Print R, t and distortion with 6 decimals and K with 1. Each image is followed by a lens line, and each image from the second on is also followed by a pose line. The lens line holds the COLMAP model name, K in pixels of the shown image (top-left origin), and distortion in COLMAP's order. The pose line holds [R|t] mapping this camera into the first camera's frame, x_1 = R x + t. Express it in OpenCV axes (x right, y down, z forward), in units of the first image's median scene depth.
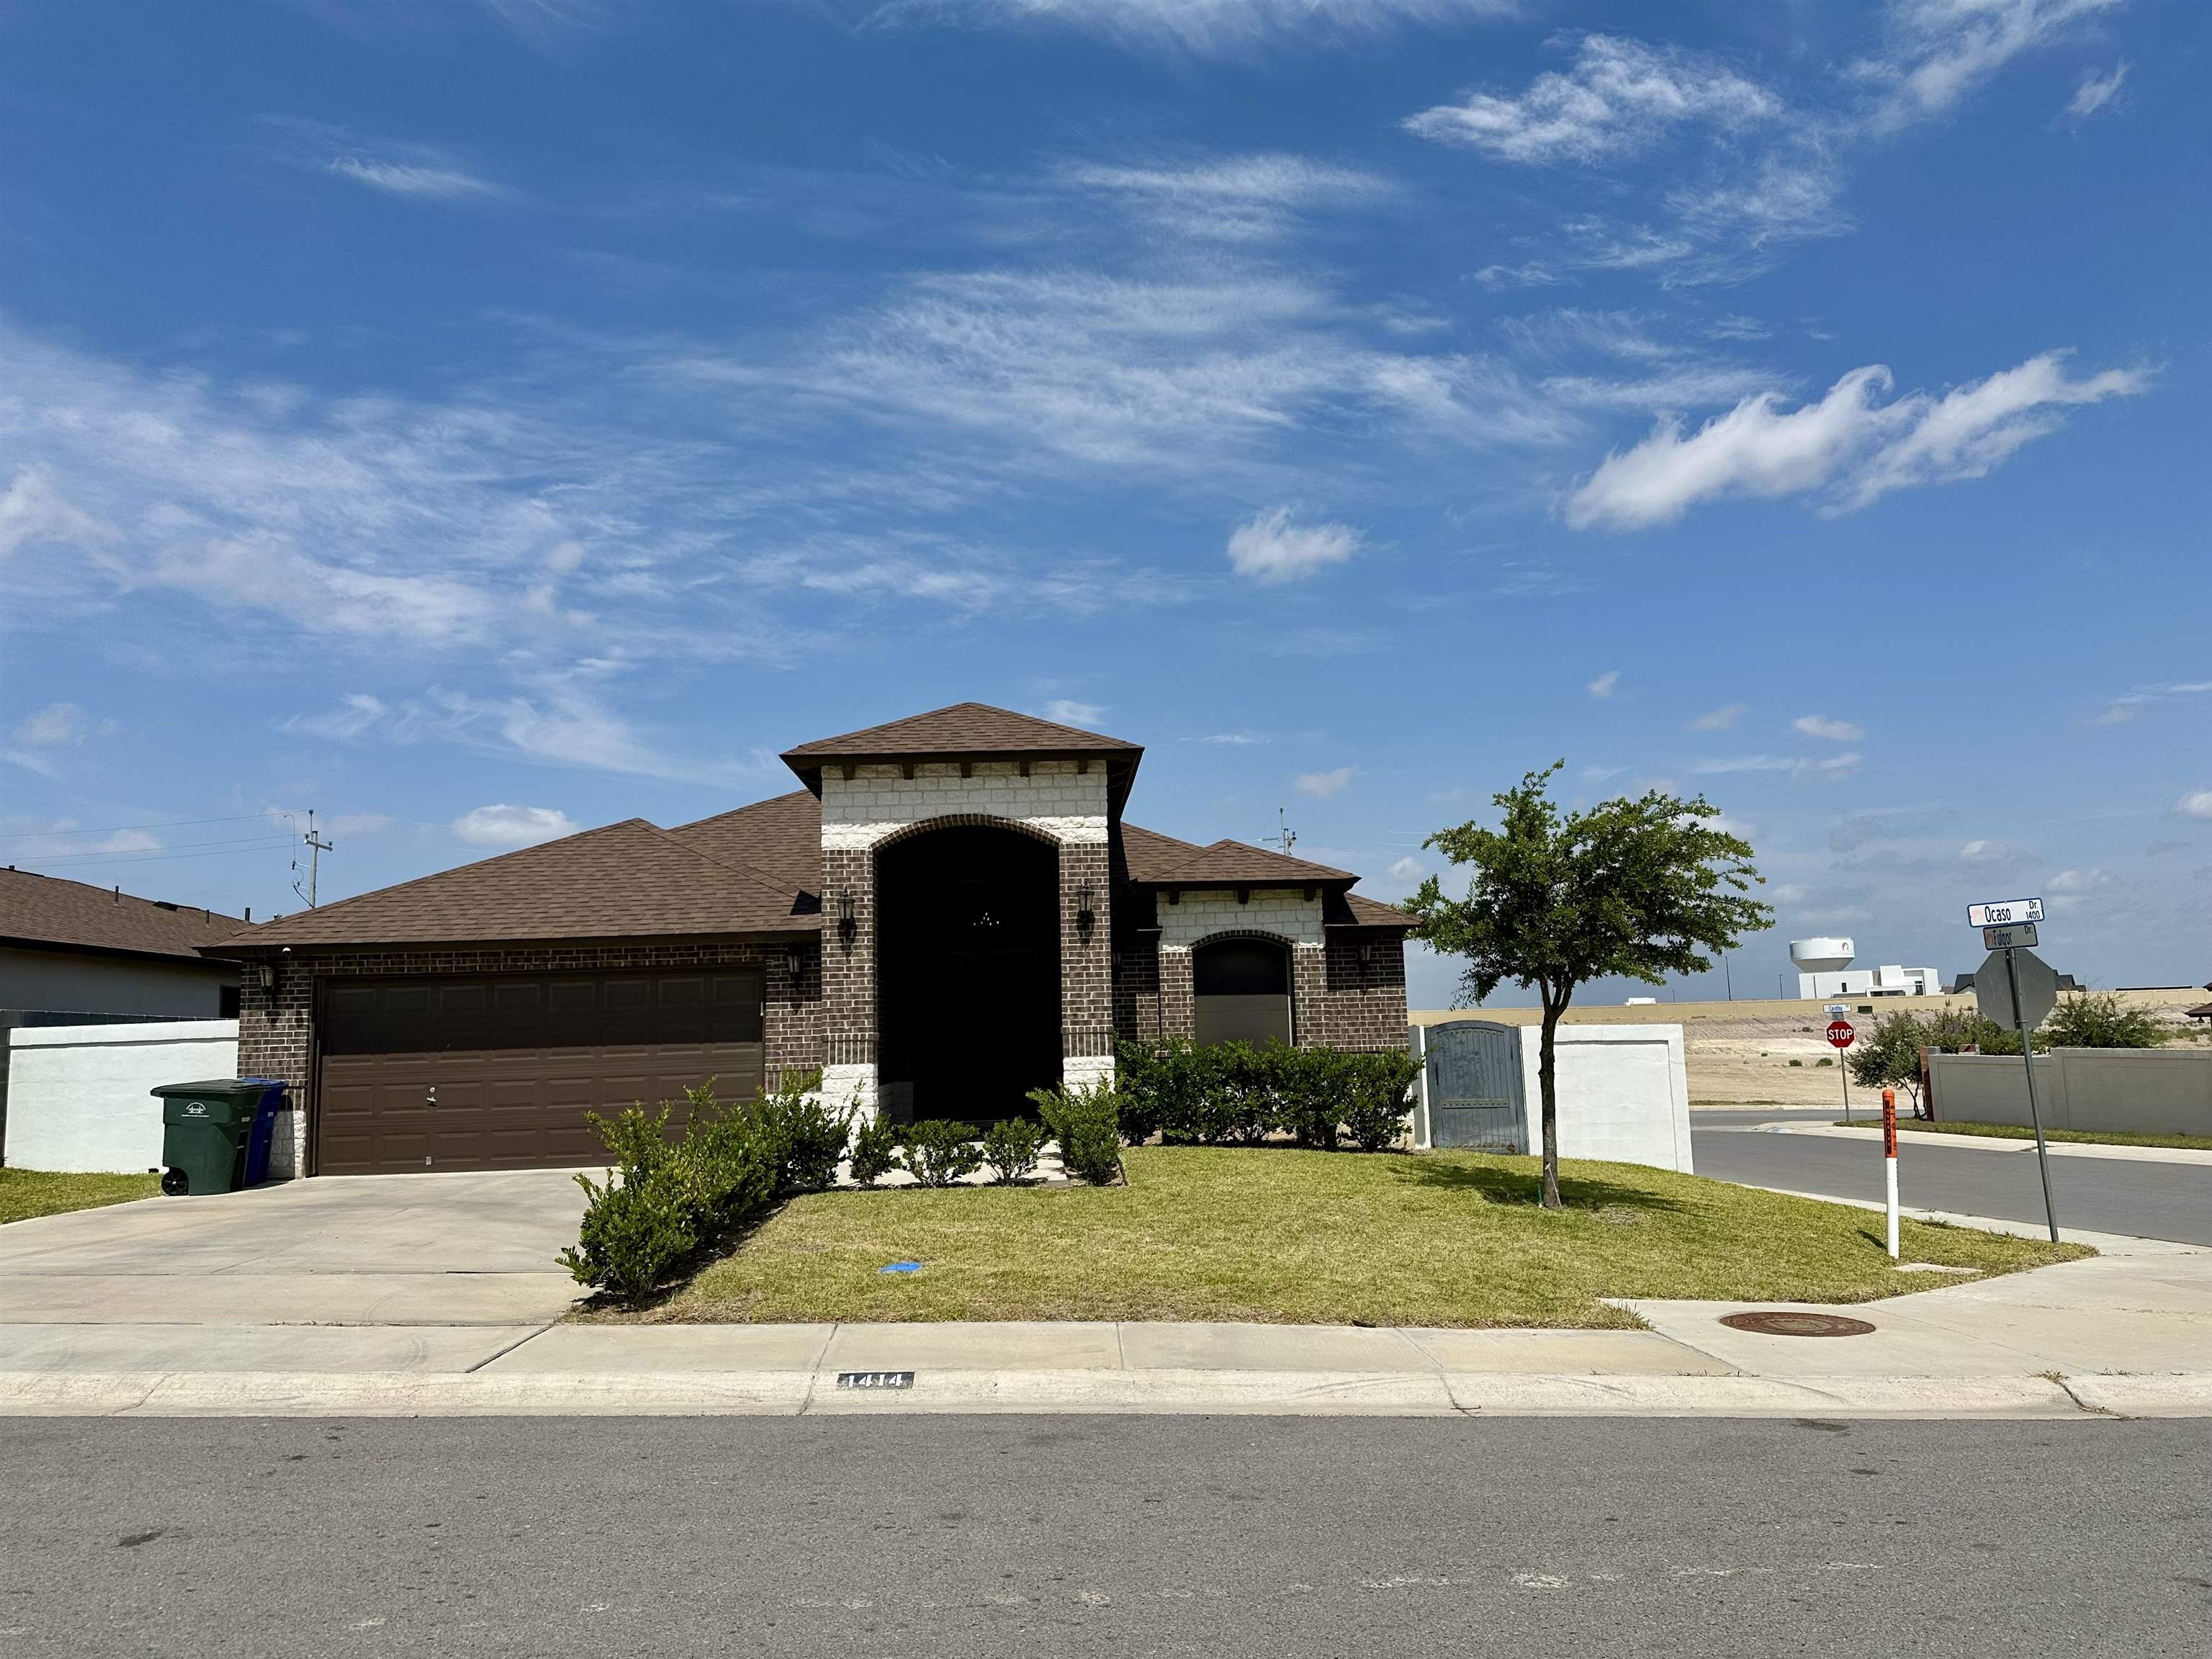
lens RADIAL K [[1558.8, 0, 1108.7], [0, 1558.8, 815.1], [0, 0, 1]] dist [0.059807, -0.069867]
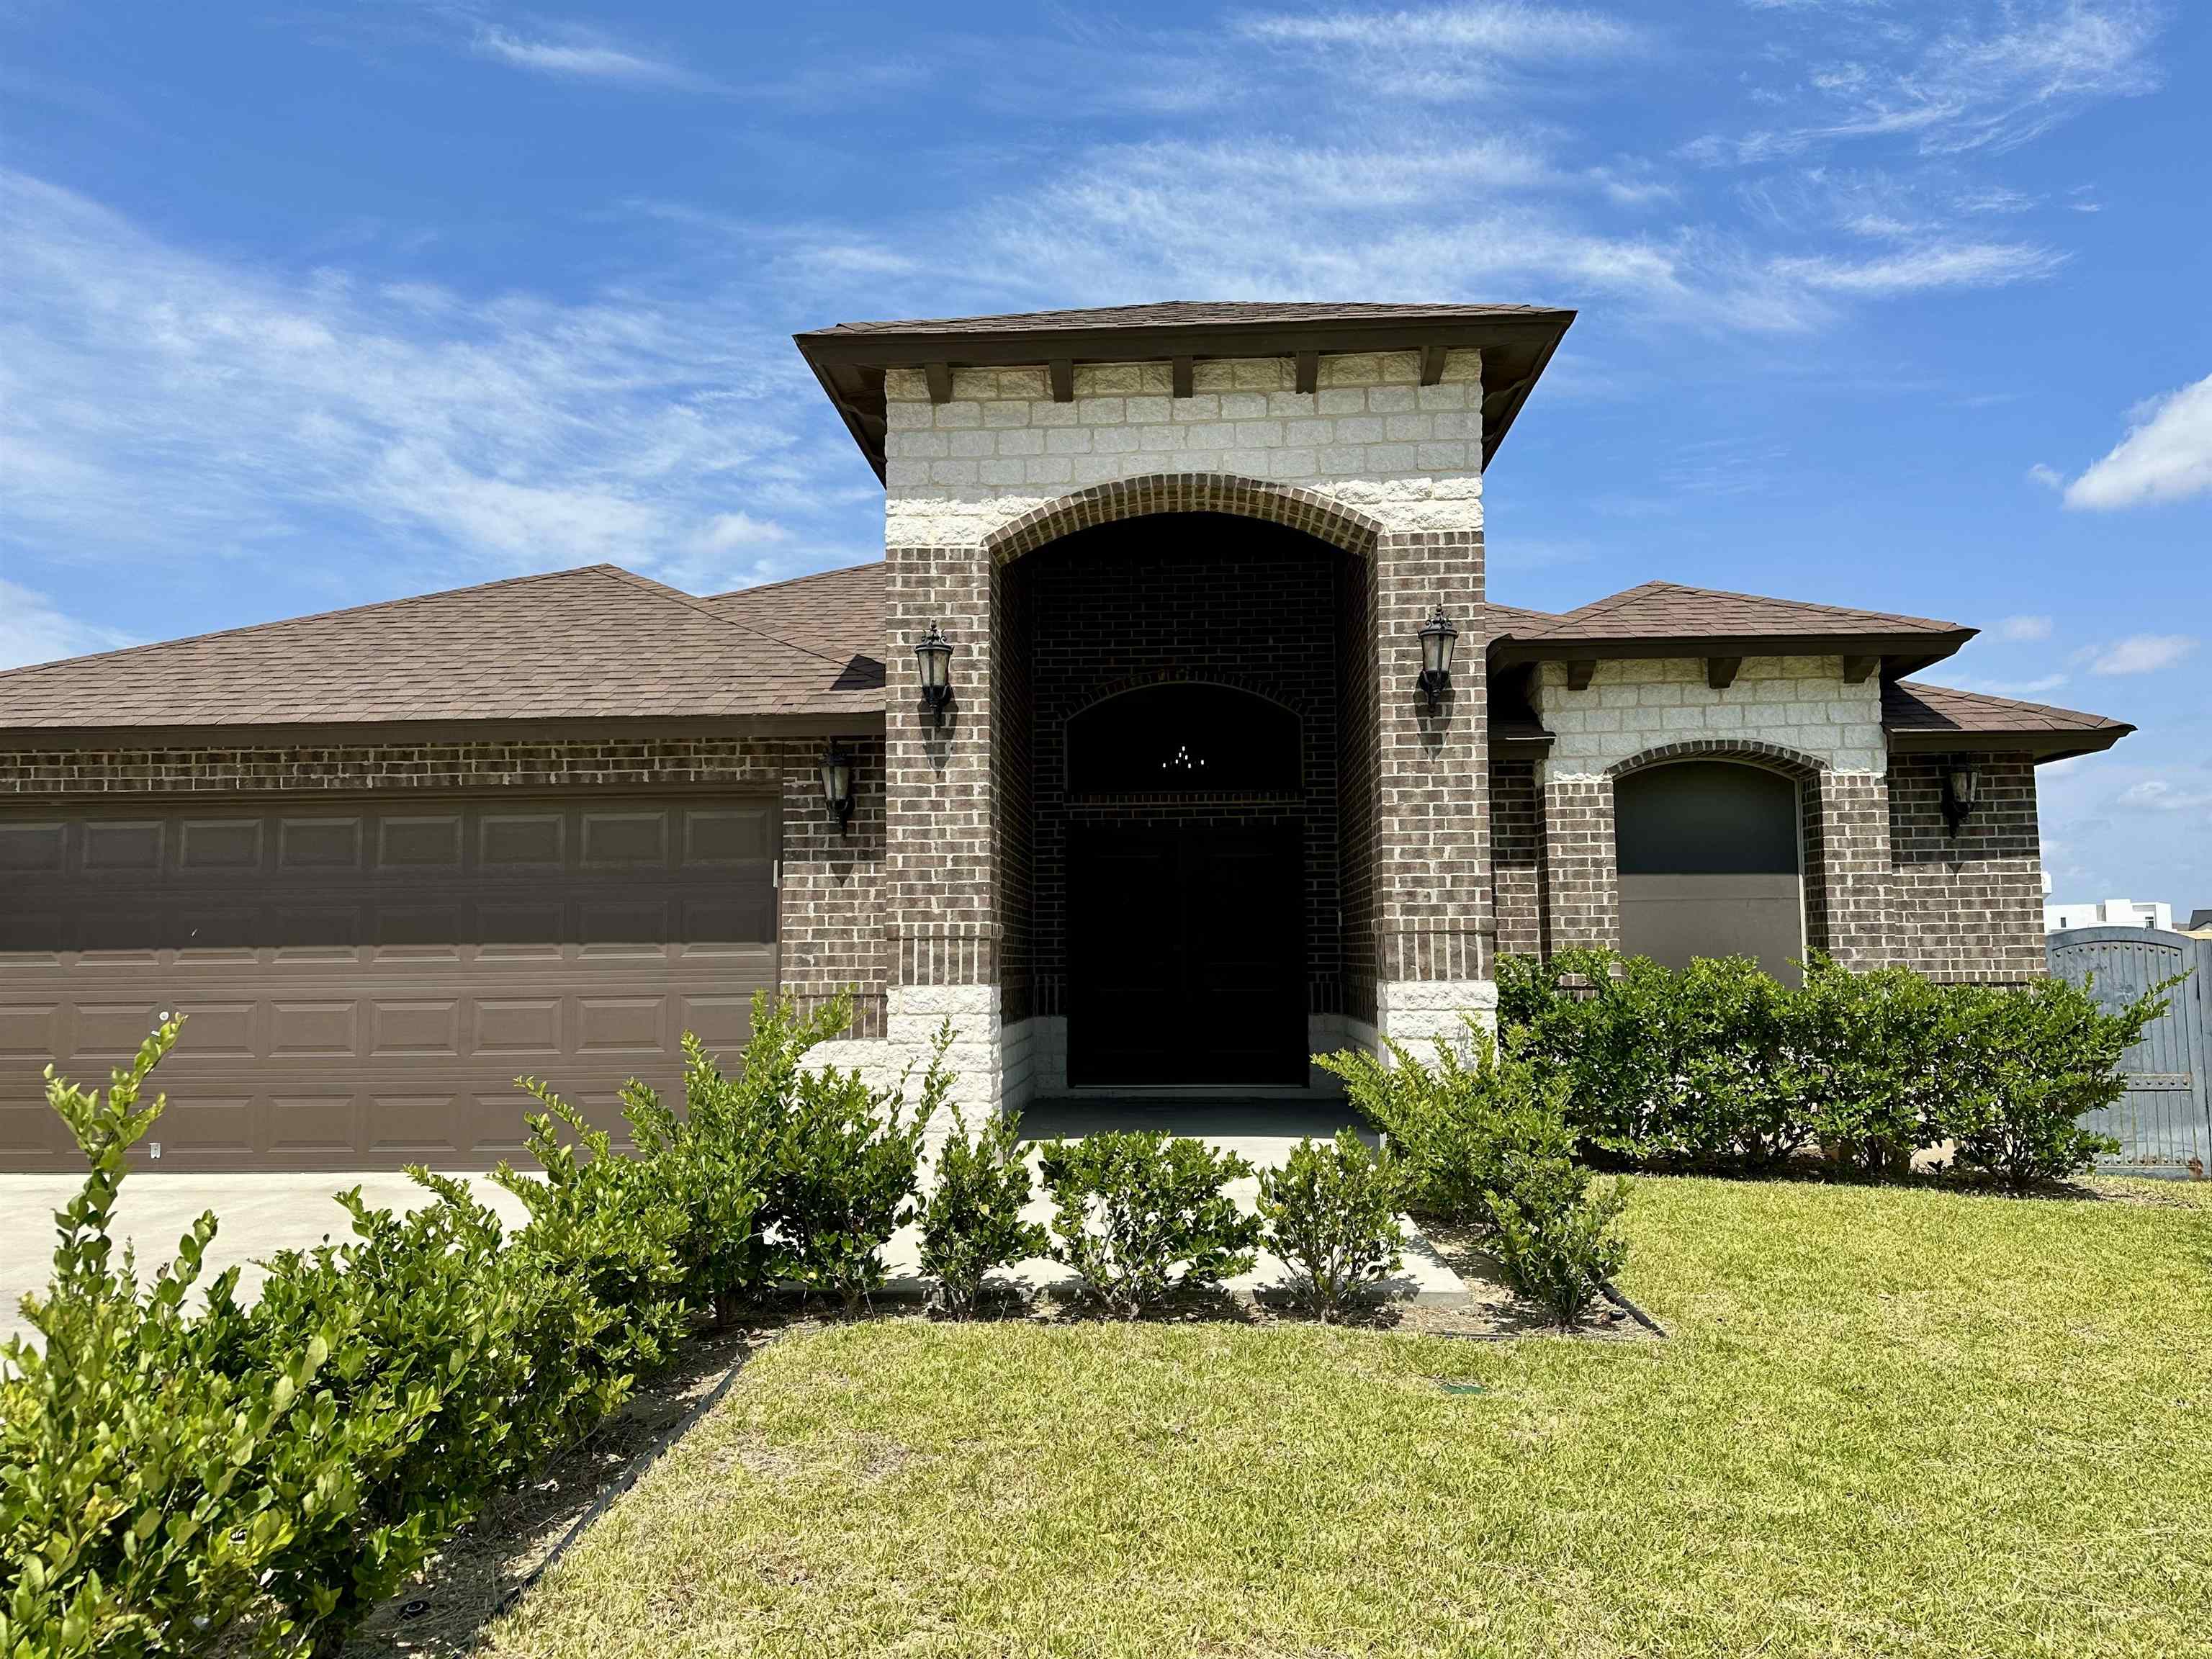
lens RADIAL K [[1558.8, 0, 1088.5], [0, 1558.8, 846.6], [0, 0, 1]] dist [0.059807, -0.069867]
pose [[0.993222, 0.010305, -0.115776, -0.062975], [-0.003933, 0.998472, 0.055124, 0.086921], [0.116167, -0.054295, 0.991745, 0.511917]]
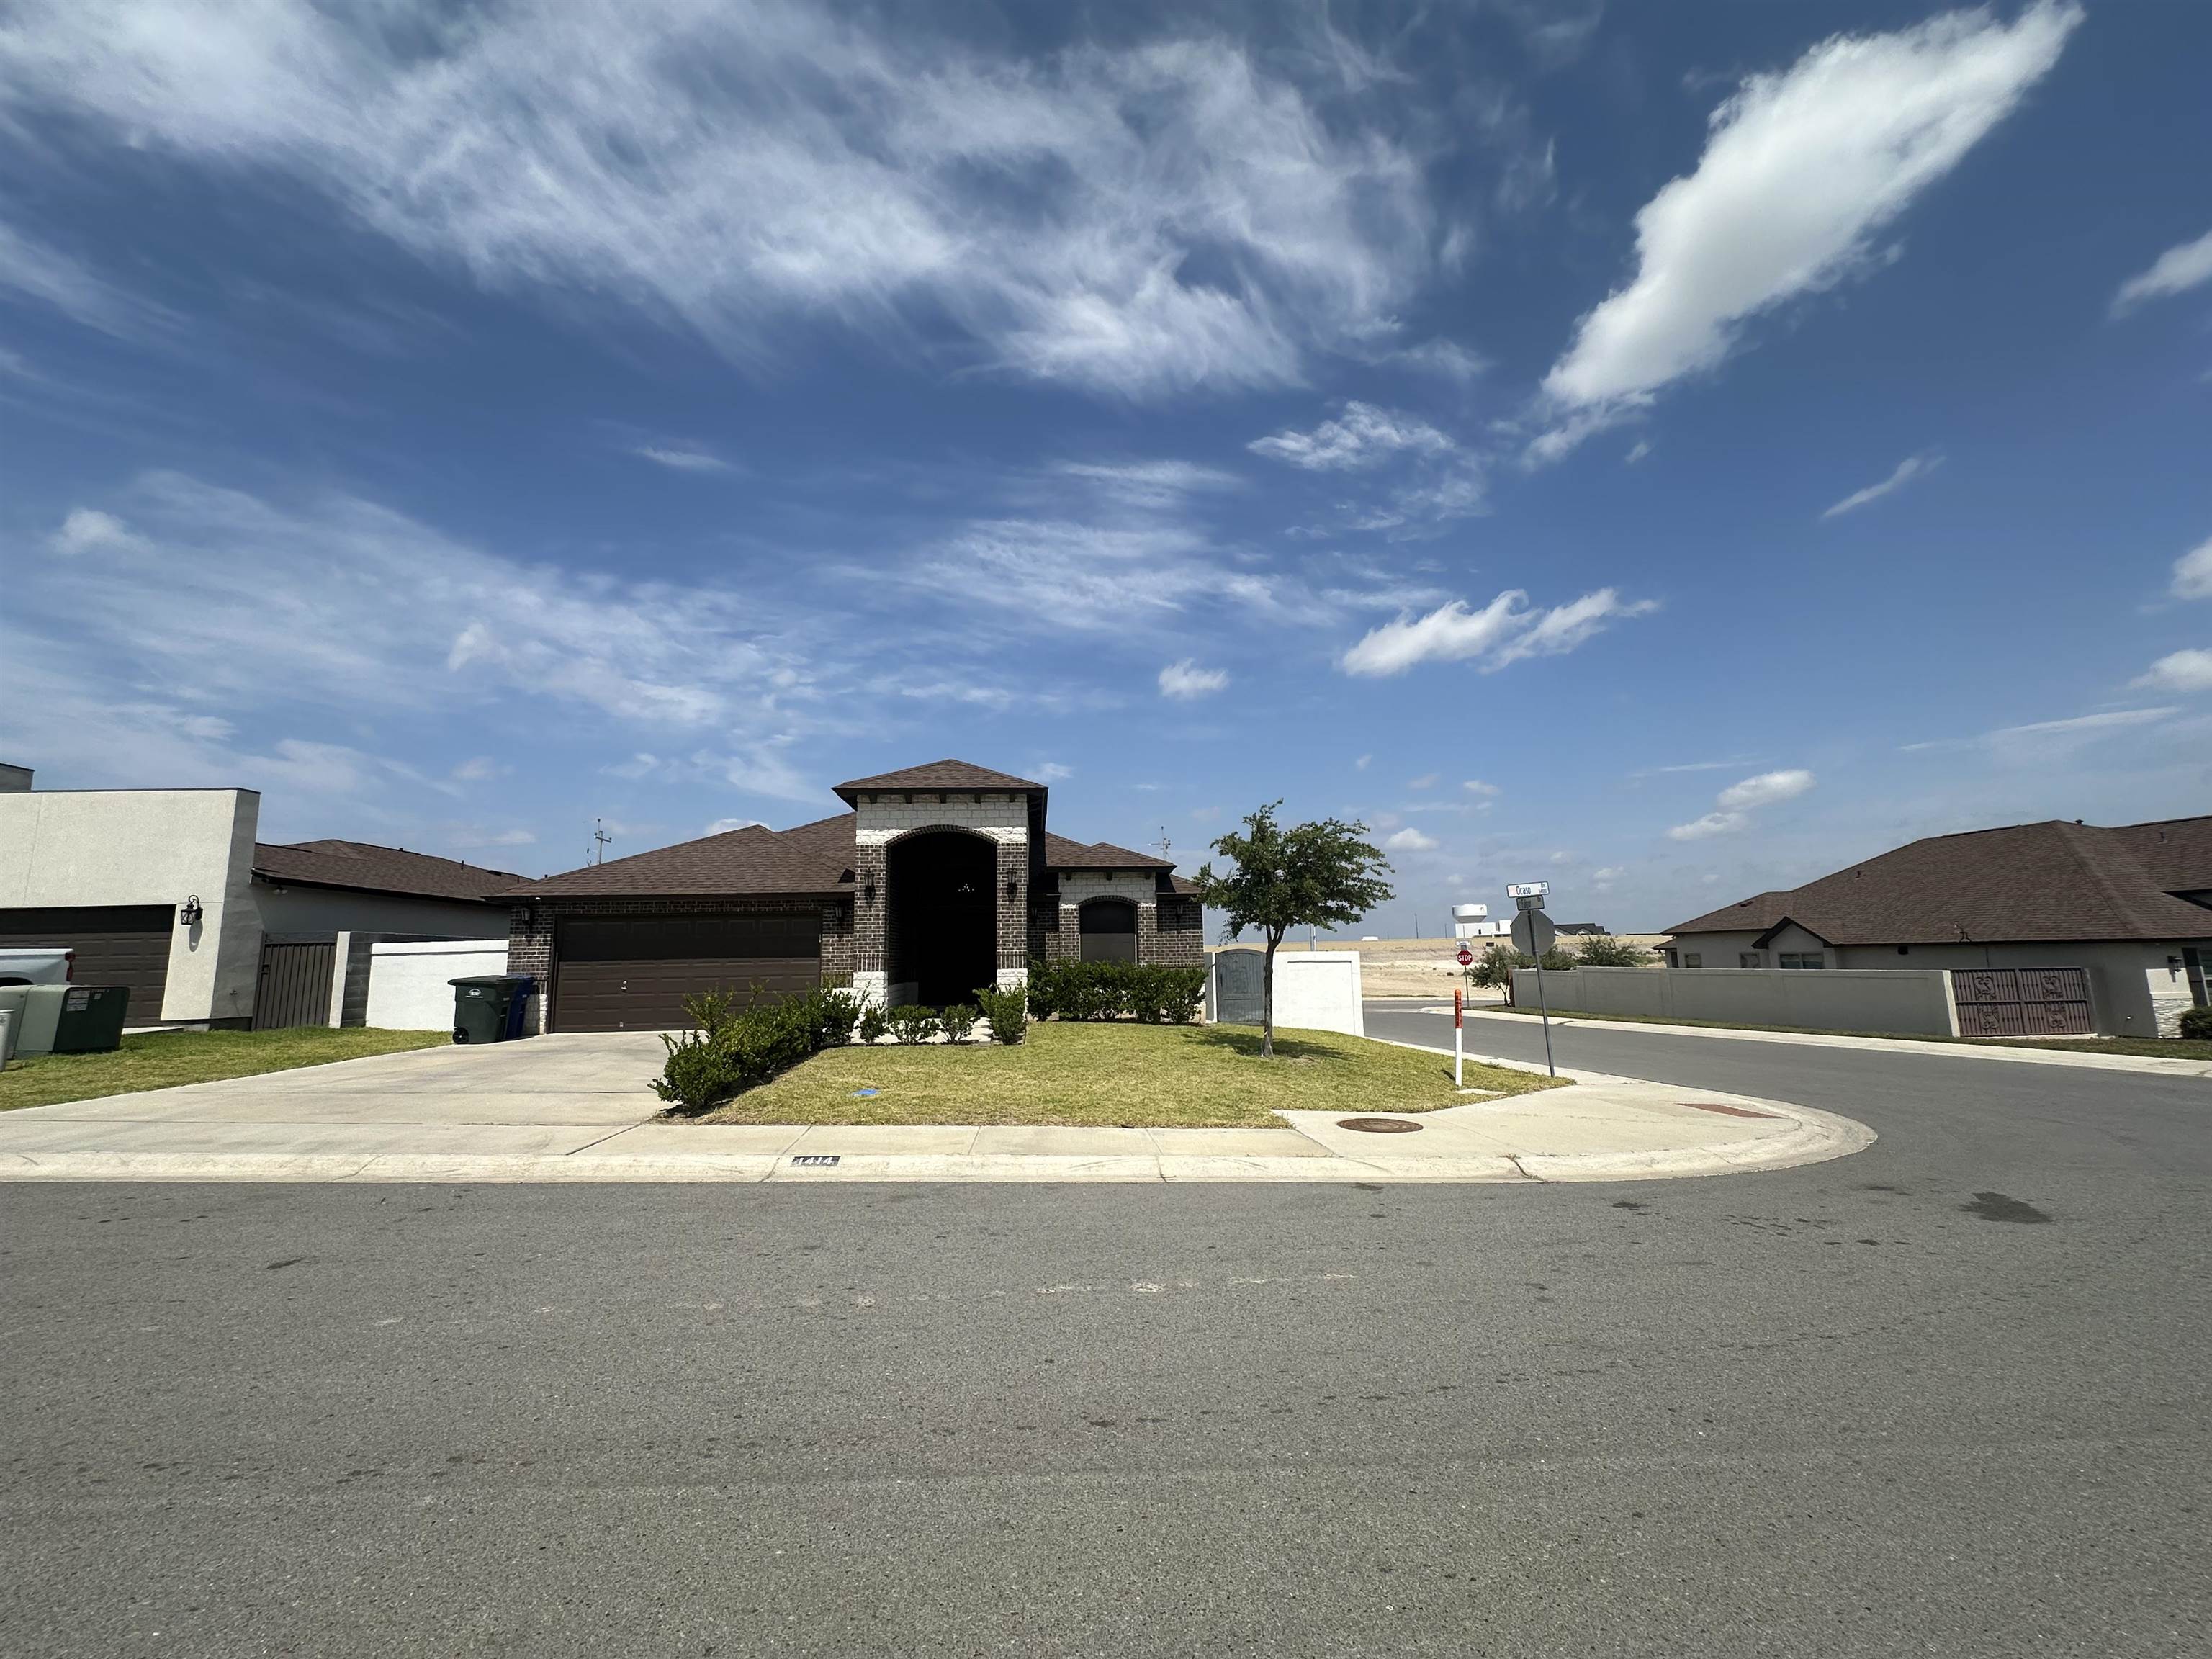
lens RADIAL K [[888.7, 0, 1120.2], [0, 888.7, 819.3], [0, 0, 1]] dist [-0.003097, 0.001013]
pose [[0.999000, 0.015985, 0.041762, 0.061517], [-0.015462, 0.999798, -0.012821, 0.002420], [-0.041959, 0.012163, 0.999045, 0.020608]]
